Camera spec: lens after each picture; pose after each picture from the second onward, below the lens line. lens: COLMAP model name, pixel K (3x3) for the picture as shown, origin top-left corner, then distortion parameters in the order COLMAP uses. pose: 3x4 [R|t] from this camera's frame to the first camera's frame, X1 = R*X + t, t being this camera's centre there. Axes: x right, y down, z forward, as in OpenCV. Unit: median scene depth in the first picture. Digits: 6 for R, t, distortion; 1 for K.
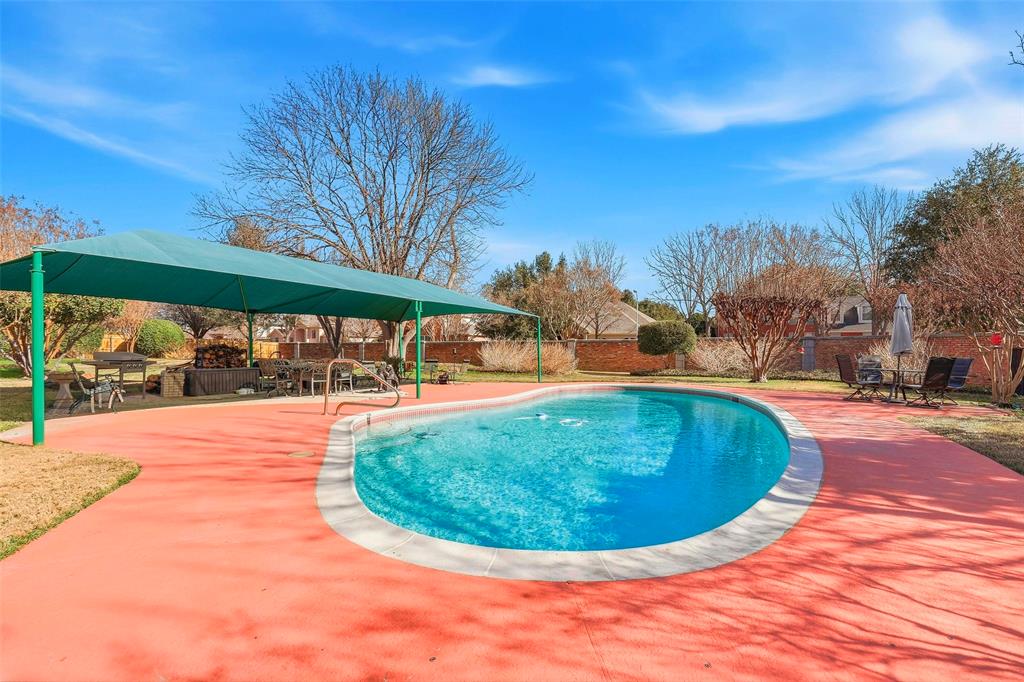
lens RADIAL K [[474.6, 0, 509.4], [0, 474.6, 347.1], [0, 0, 1]] dist [-0.002711, -0.000371]
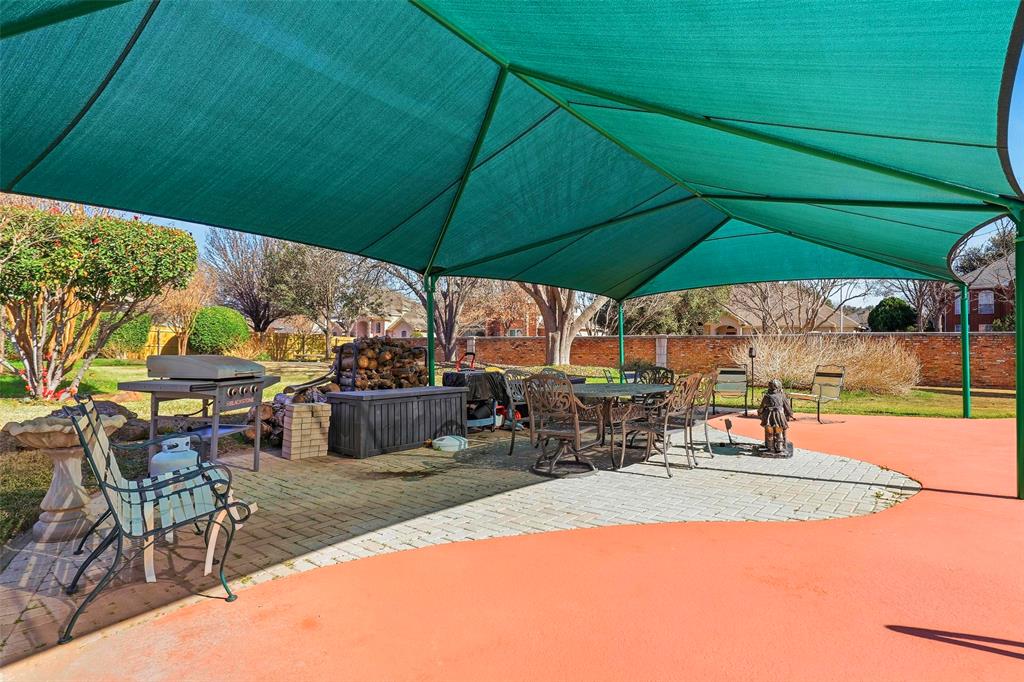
lens RADIAL K [[566.5, 0, 514.0], [0, 566.5, 339.0], [0, 0, 1]] dist [-0.005291, -0.000503]
pose [[0.991115, 0.002558, -0.132982, -0.390454], [-0.003626, 0.999963, -0.007788, -0.000653], [0.132957, 0.008201, 0.991088, 0.437098]]
